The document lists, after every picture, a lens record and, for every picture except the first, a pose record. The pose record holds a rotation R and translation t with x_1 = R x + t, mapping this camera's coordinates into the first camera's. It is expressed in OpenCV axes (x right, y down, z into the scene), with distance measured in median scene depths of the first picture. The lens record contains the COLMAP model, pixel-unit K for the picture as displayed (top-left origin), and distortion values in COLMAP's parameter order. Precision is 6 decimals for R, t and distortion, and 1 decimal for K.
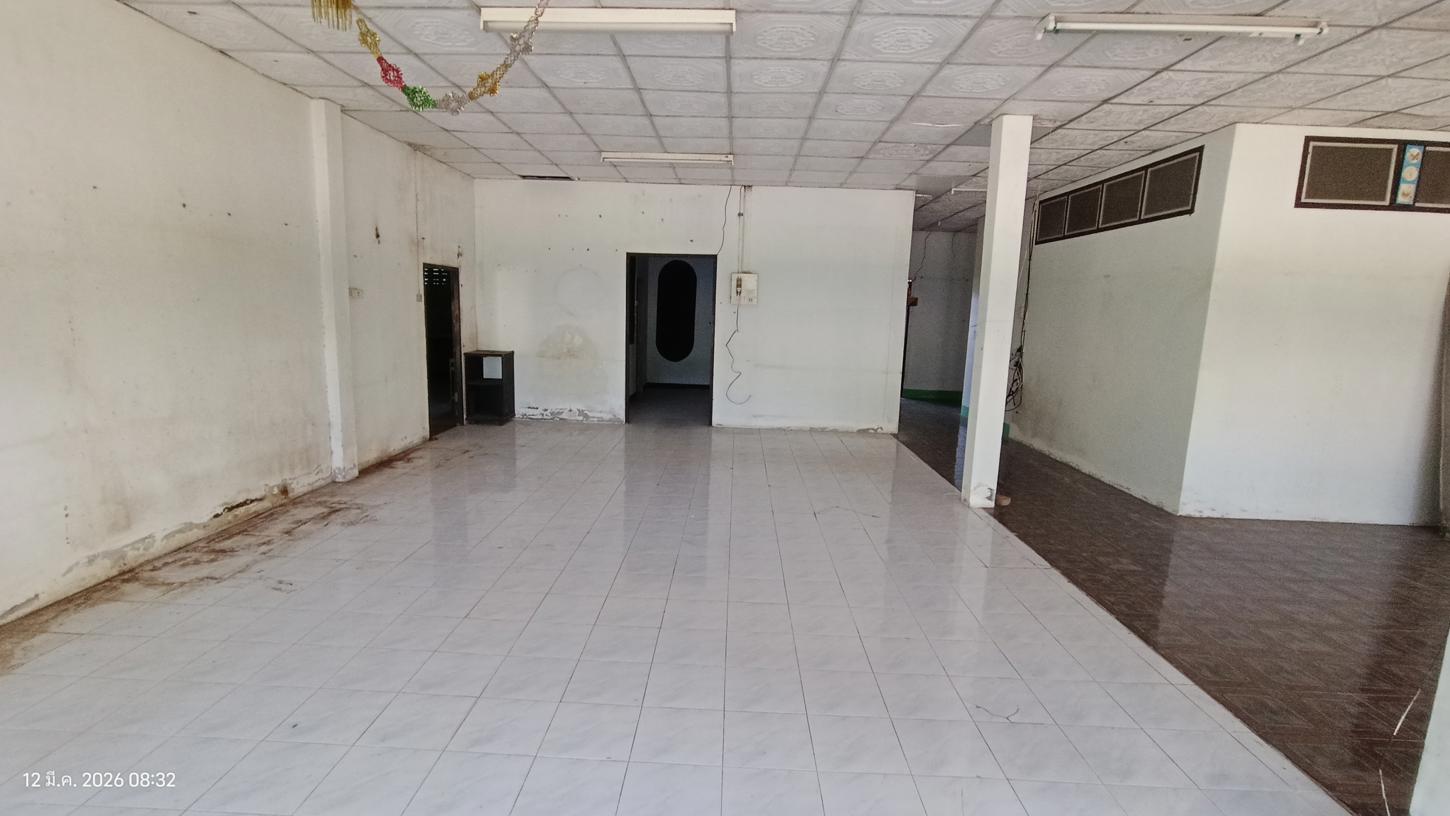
lens RADIAL K [[663.5, 0, 718.1], [0, 663.5, 419.1], [0, 0, 1]] dist [-0.005203, -0.002131]
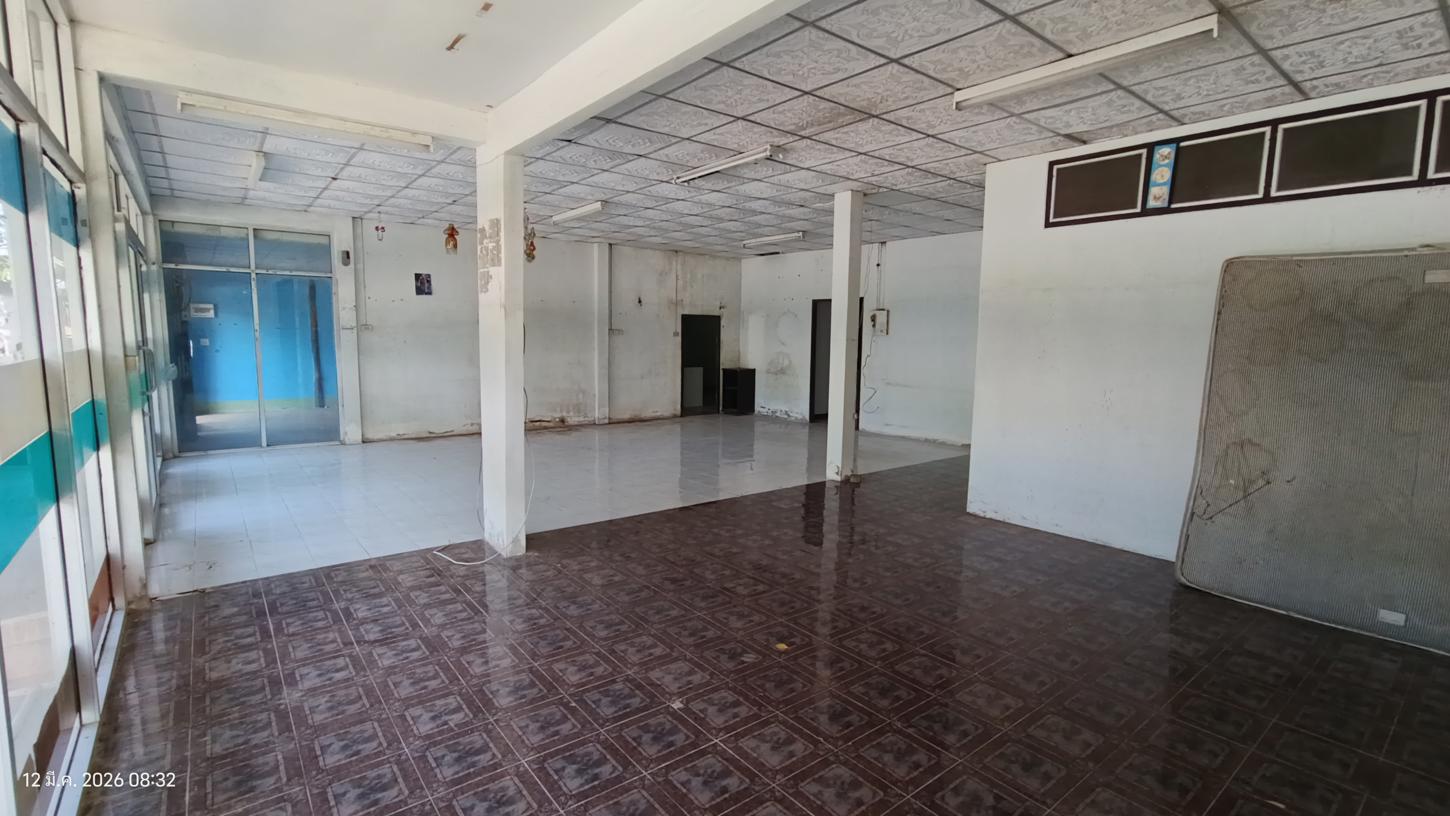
lens RADIAL K [[663.5, 0, 725.6], [0, 663.5, 406.0], [0, 0, 1]] dist [-0.005203, -0.002131]
pose [[0.652090, 0.059122, -0.755833, 1.263772], [-0.122147, 0.992123, -0.027777, 0.050358], [0.748238, 0.110435, 0.654175, -0.042180]]
